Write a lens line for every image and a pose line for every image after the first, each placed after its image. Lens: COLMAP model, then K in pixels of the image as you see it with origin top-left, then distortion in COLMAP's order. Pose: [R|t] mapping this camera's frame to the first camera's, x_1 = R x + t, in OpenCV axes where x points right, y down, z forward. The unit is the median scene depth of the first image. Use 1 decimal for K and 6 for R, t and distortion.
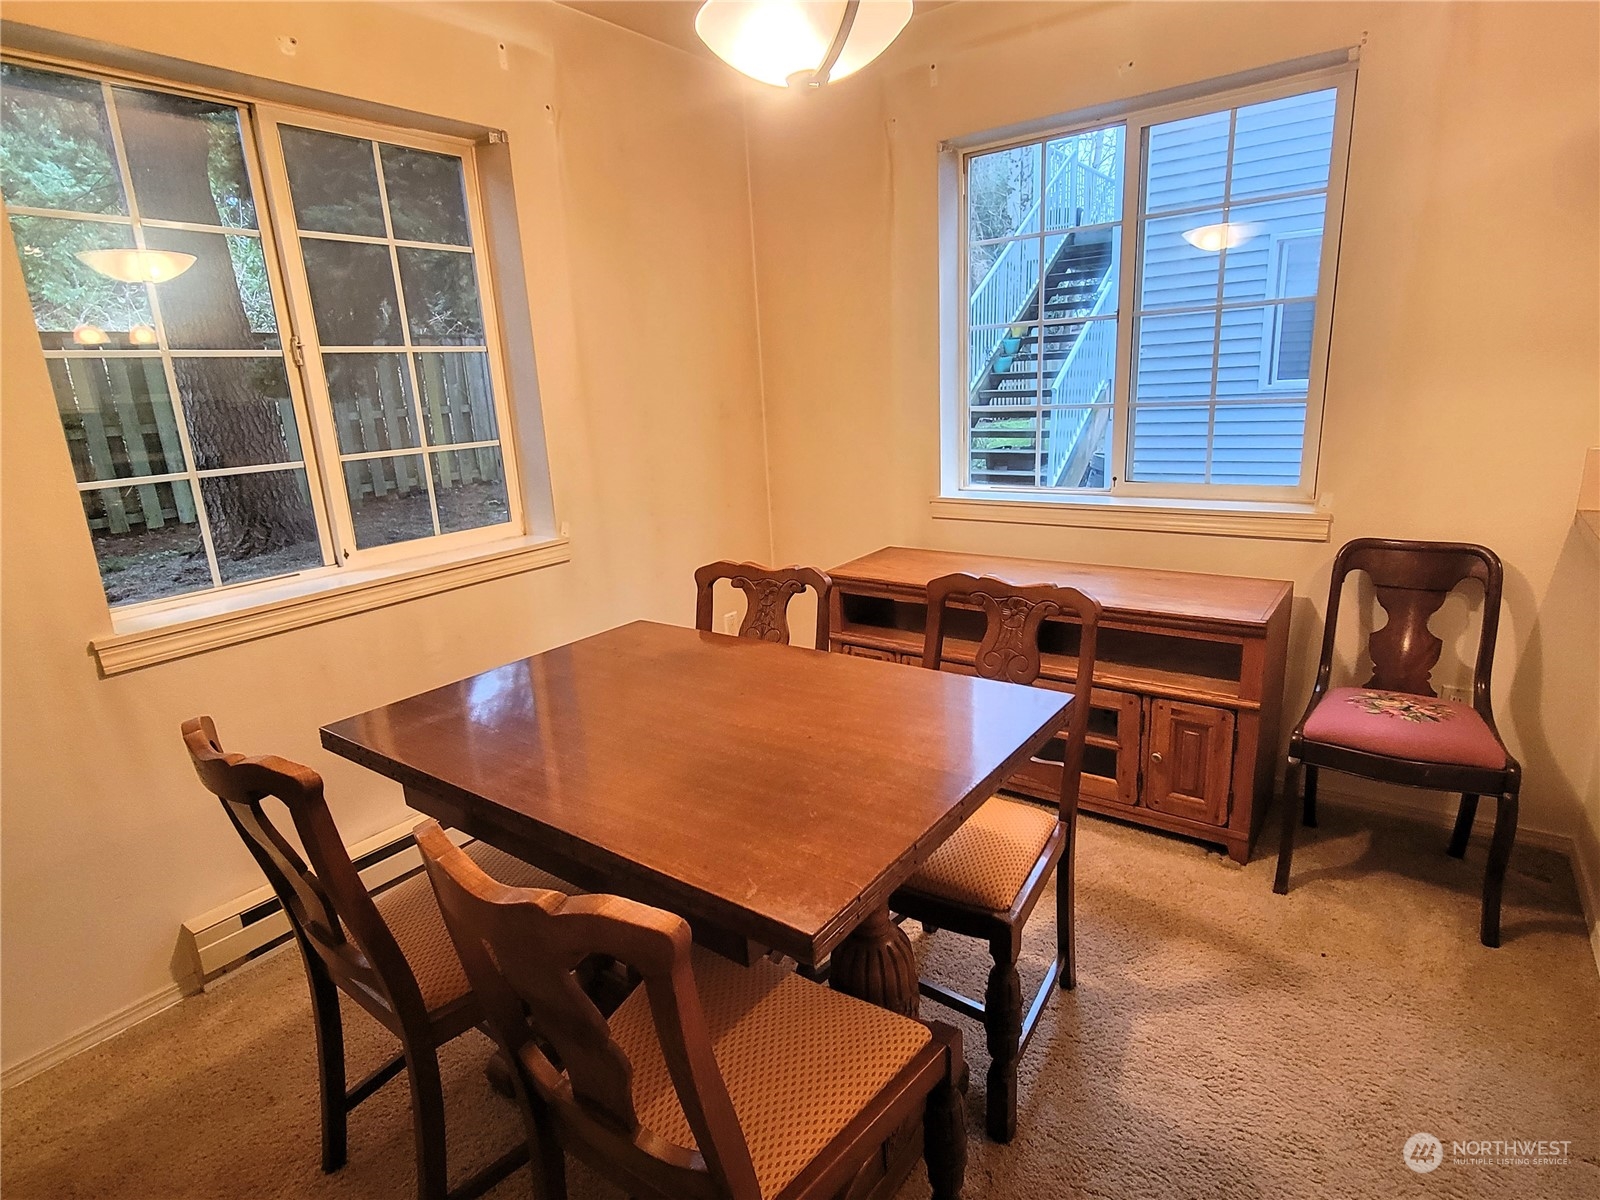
lens RADIAL K [[857.9, 0, 801.7], [0, 857.9, 603.1], [0, 0, 1]] dist [-0.001139, -0.001256]
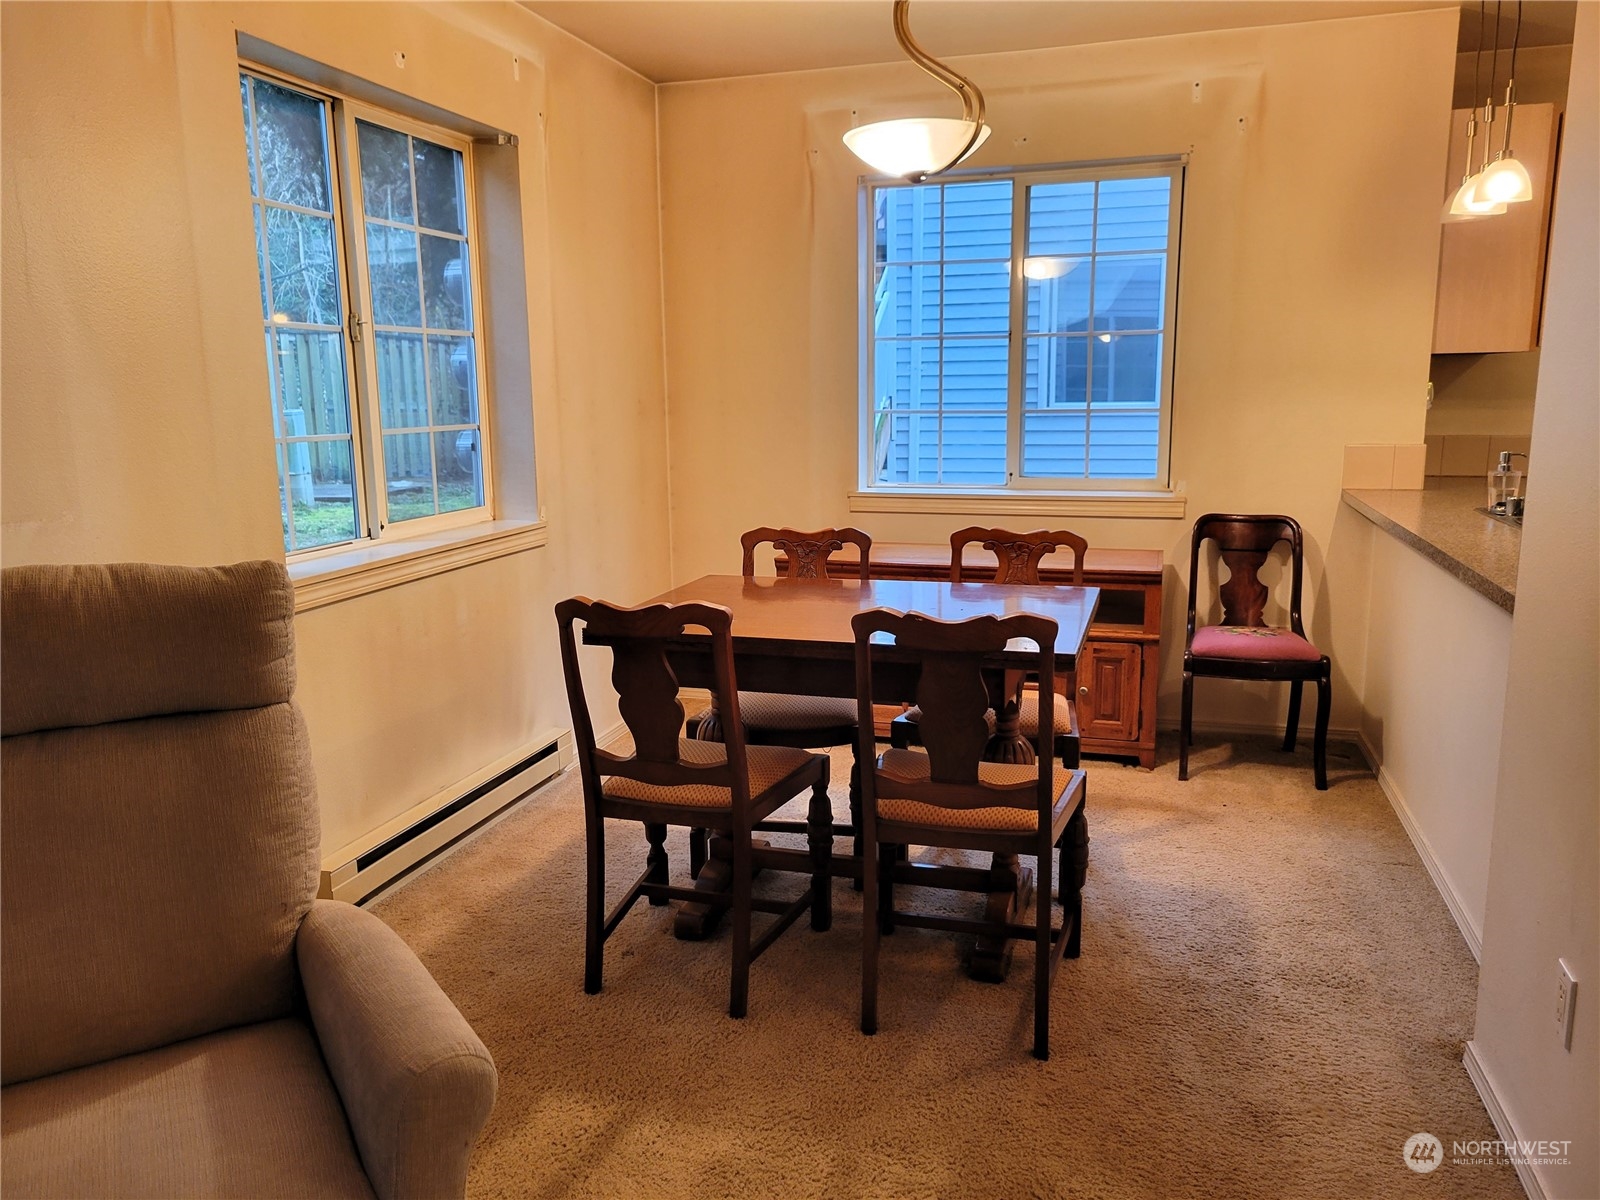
lens RADIAL K [[1211.8, 0, 808.7], [0, 1211.8, 603.0], [0, 0, 1]] dist [0.044709, -0.003938]
pose [[0.938857, -0.021045, 0.343665, -0.584248], [0.050233, 0.995822, -0.076252, 0.177184], [-0.340624, 0.088853, 0.935992, -0.539342]]
